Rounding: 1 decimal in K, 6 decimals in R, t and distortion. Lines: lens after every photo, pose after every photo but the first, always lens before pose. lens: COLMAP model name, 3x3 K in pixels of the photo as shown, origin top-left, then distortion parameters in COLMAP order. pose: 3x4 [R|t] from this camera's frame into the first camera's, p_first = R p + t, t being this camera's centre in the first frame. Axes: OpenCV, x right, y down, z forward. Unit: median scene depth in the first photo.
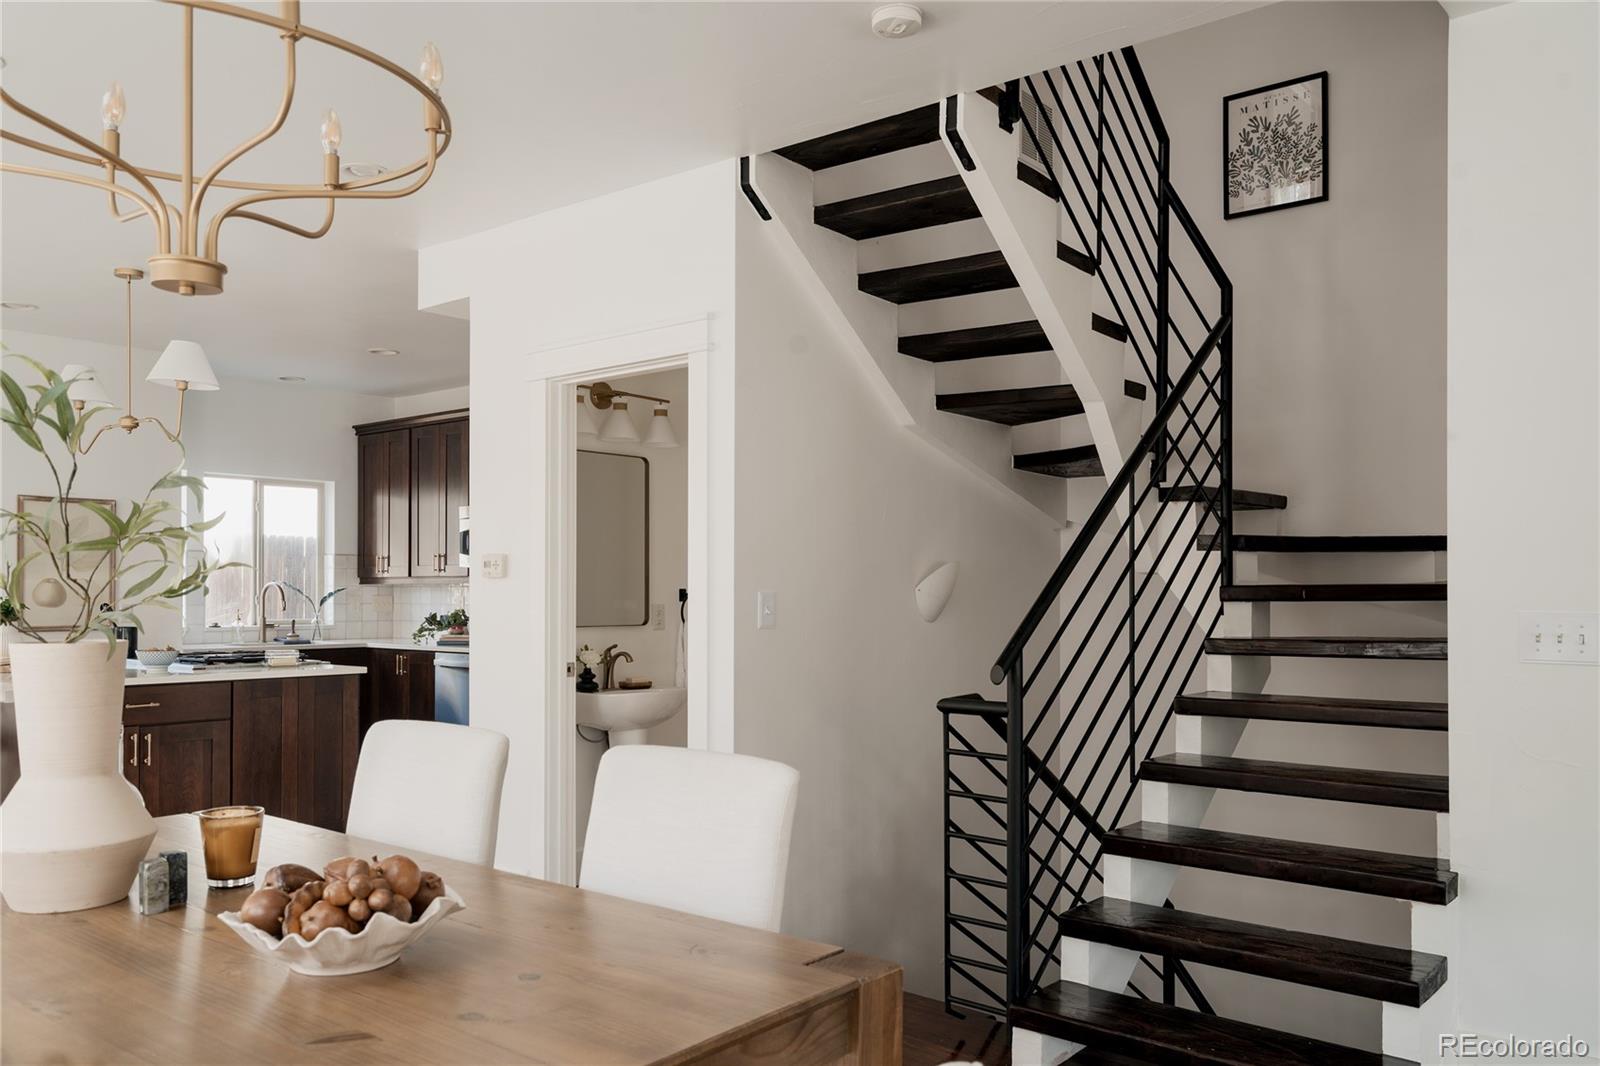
lens RADIAL K [[1293.9, 0, 796.8], [0, 1293.9, 562.7], [0, 0, 1]] dist [-0.000625, 0.001062]
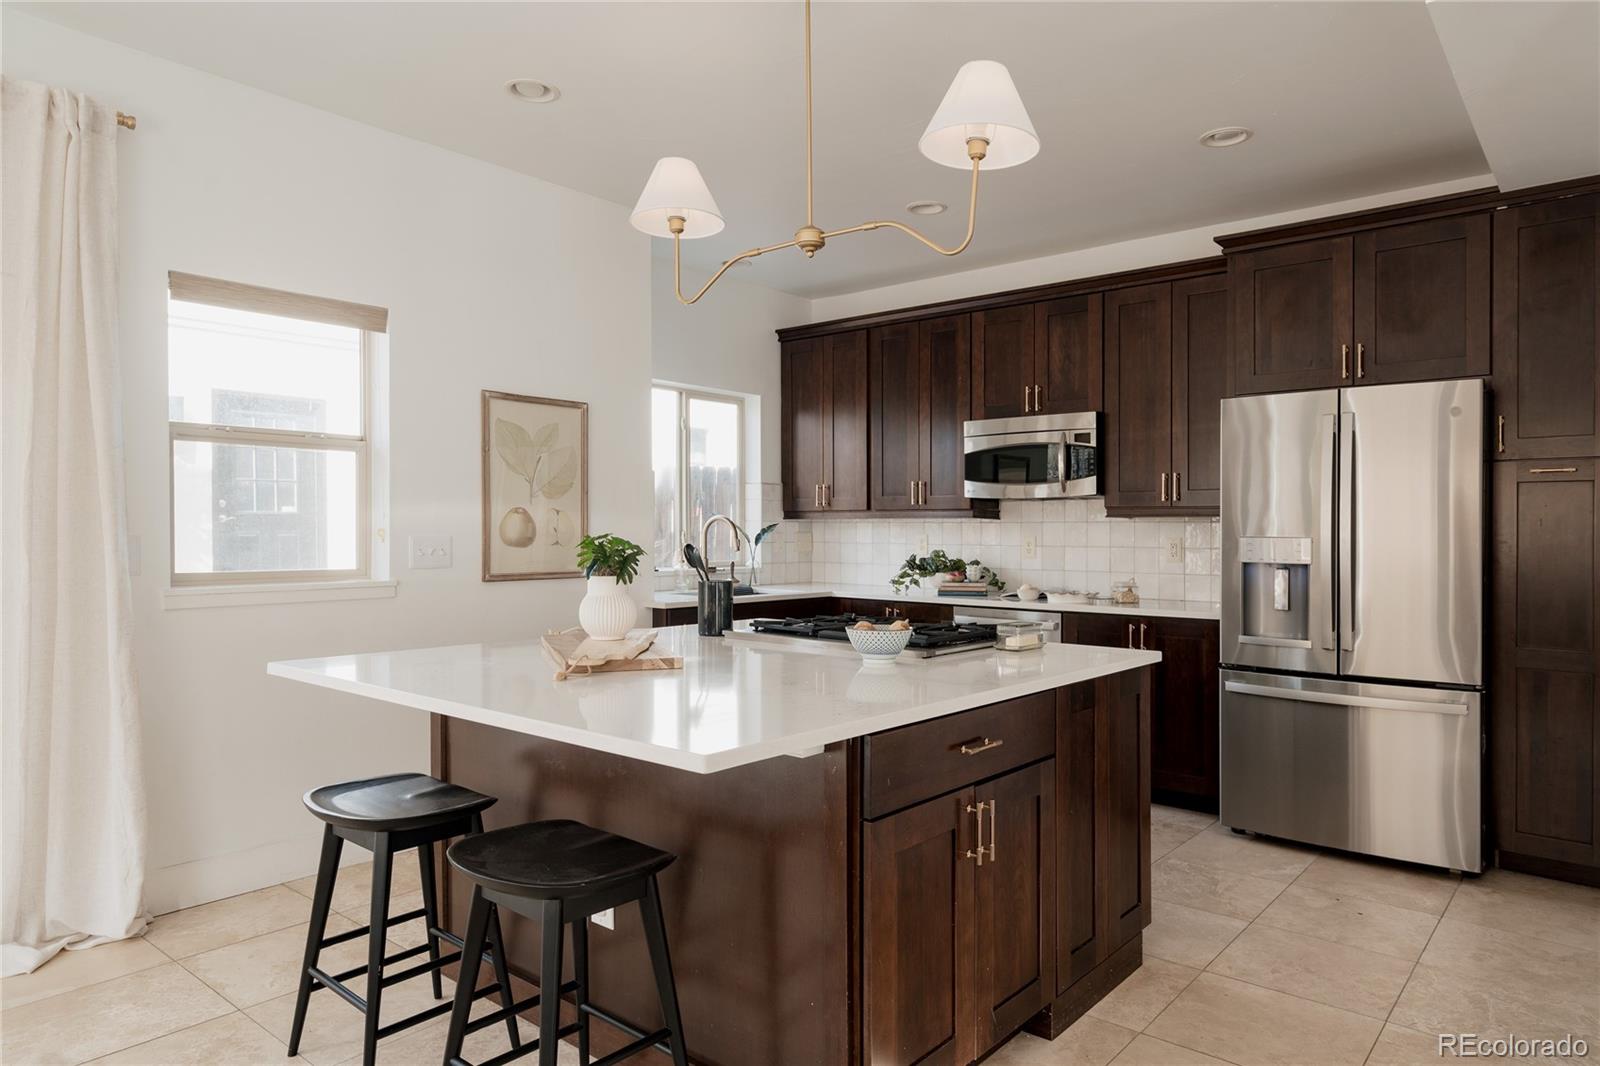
lens RADIAL K [[952.3, 0, 711.5], [0, 952.3, 532.4], [0, 0, 1]] dist [0.016273, -0.000460]
pose [[0.999756, 0.005549, -0.021365, -0.395278], [-0.005014, 0.999675, 0.025007, 0.010629], [0.021497, -0.024893, 0.999459, 0.403189]]
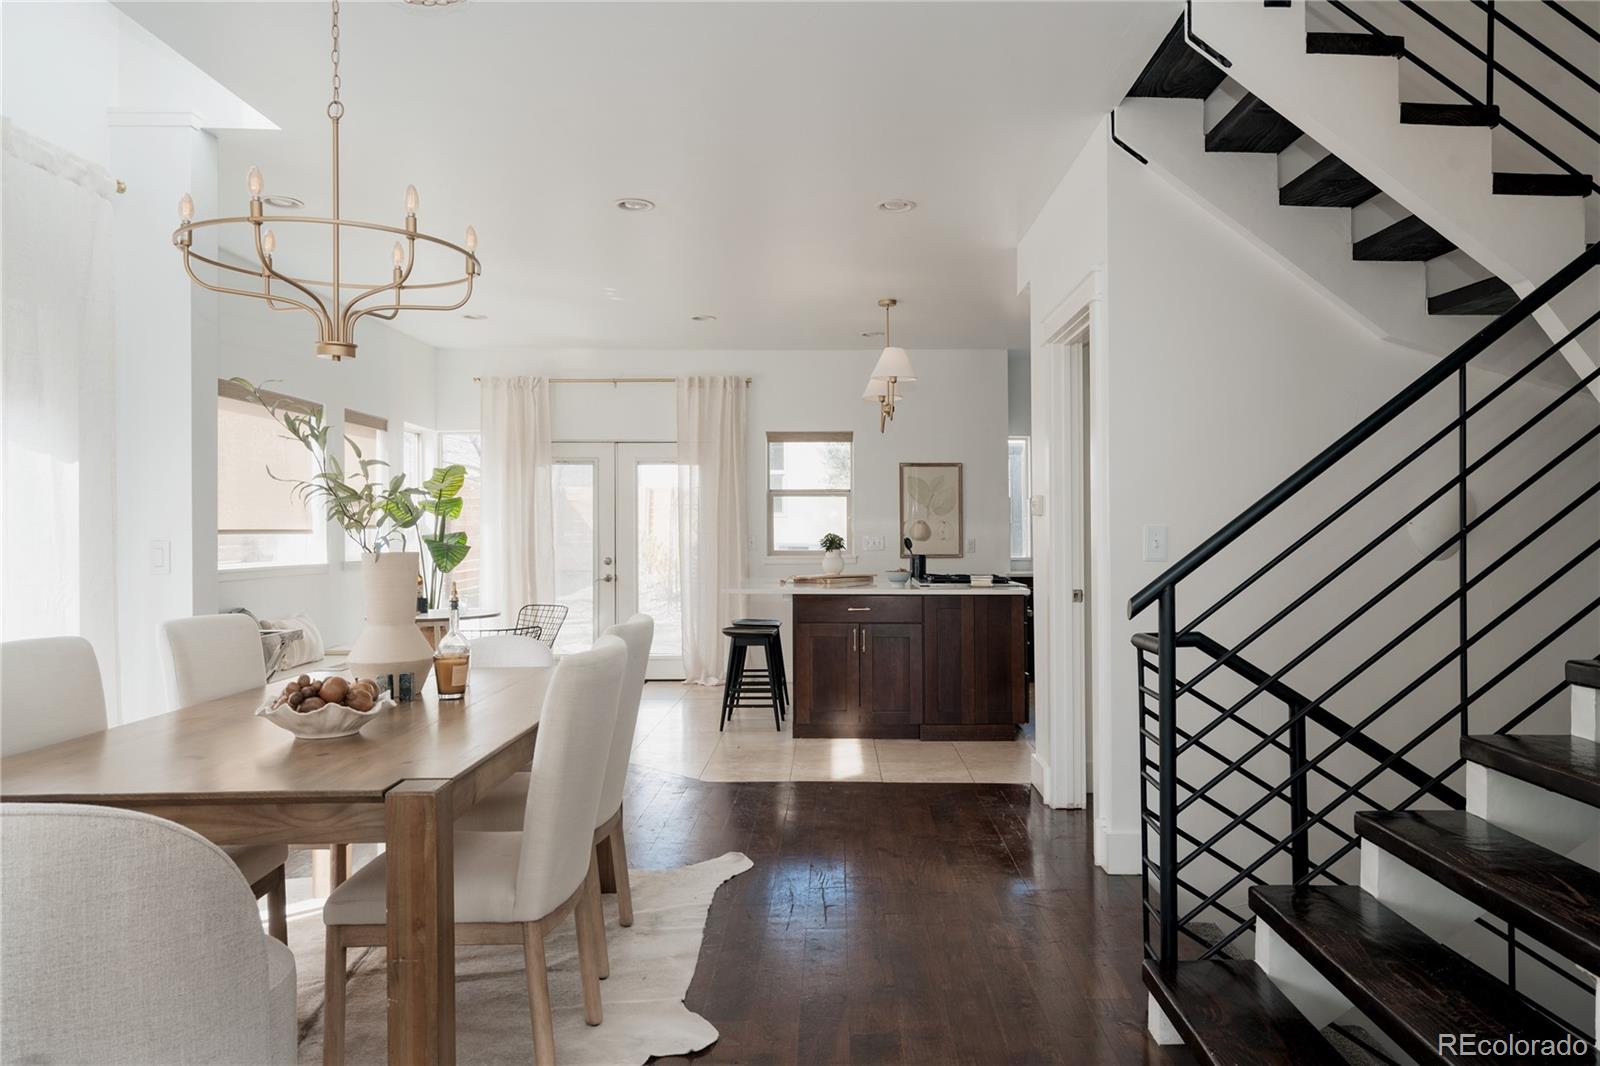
lens RADIAL K [[1130.3, 0, 840.6], [0, 1130.3, 530.6], [0, 0, 1]] dist [0.001179, -0.001607]
pose [[0.615113, -0.002498, -0.788435, 0.301605], [0.018171, 0.999774, 0.011009, 0.006831], [0.788230, -0.021099, 0.615019, 0.143569]]
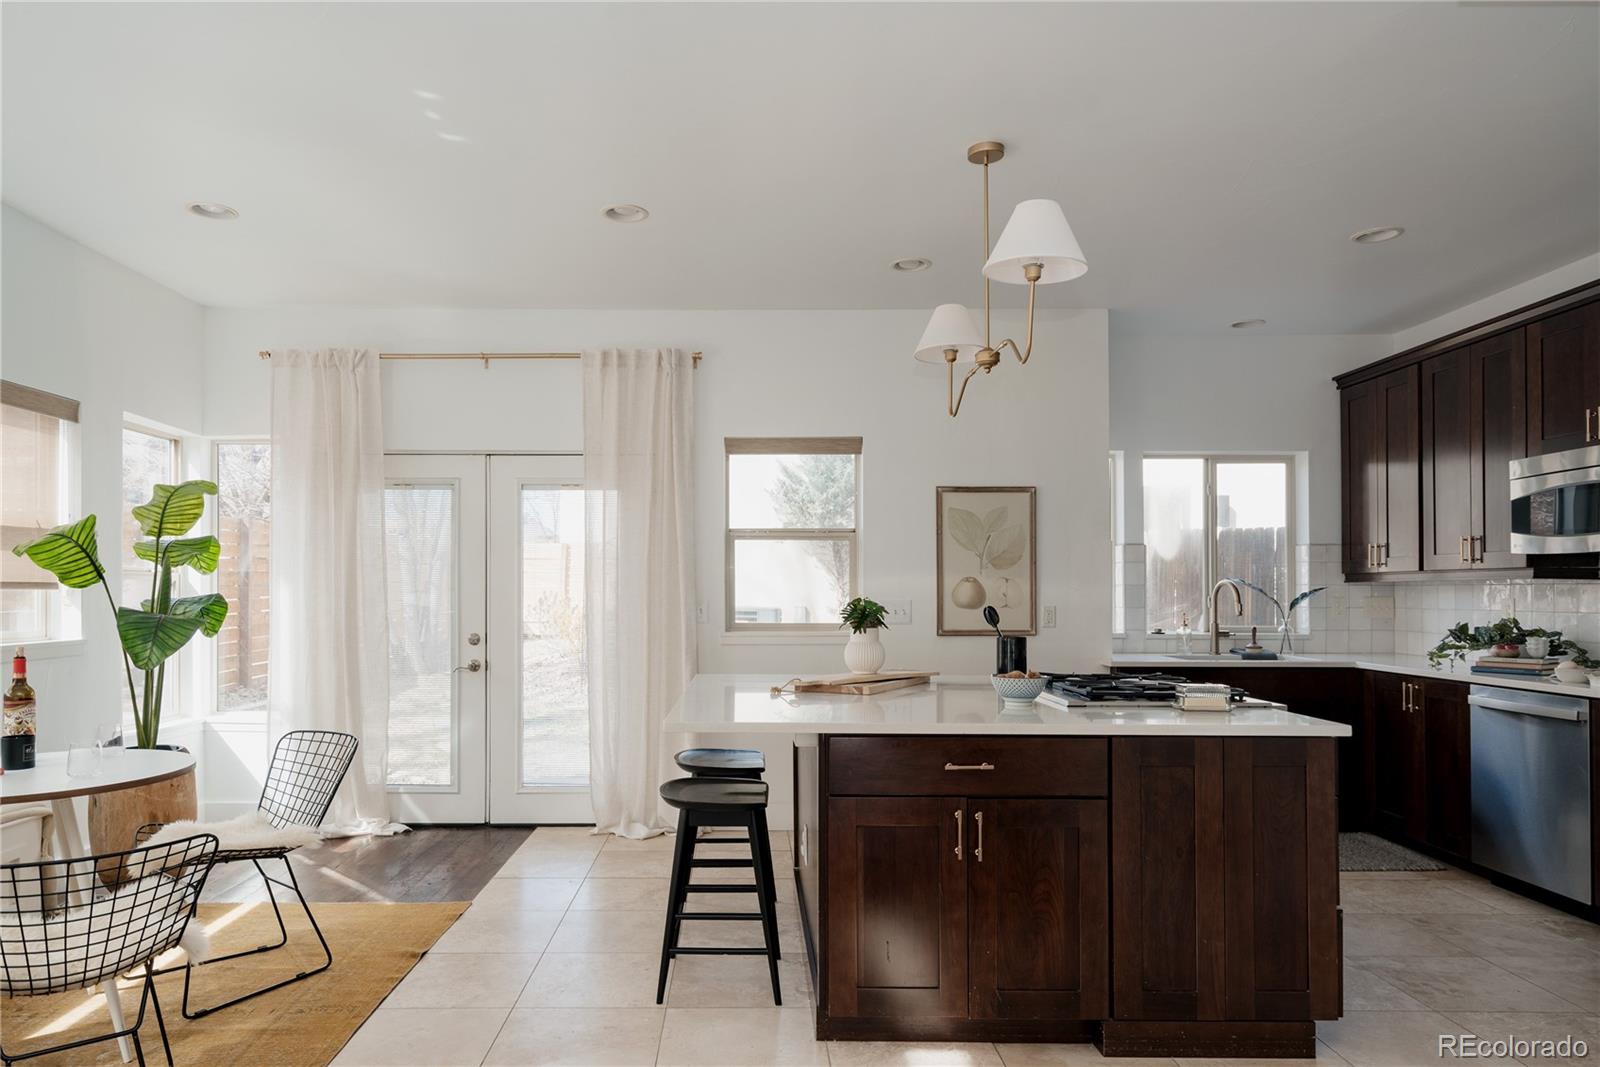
lens RADIAL K [[959.5, 0, 806.8], [0, 959.5, 583.8], [0, 0, 1]] dist [0.015751, -0.000511]
pose [[0.665336, -0.006760, -0.746514, -0.130939], [0.016022, 0.999858, 0.005226, 0.009994], [0.746372, -0.015437, 0.665350, 0.404755]]
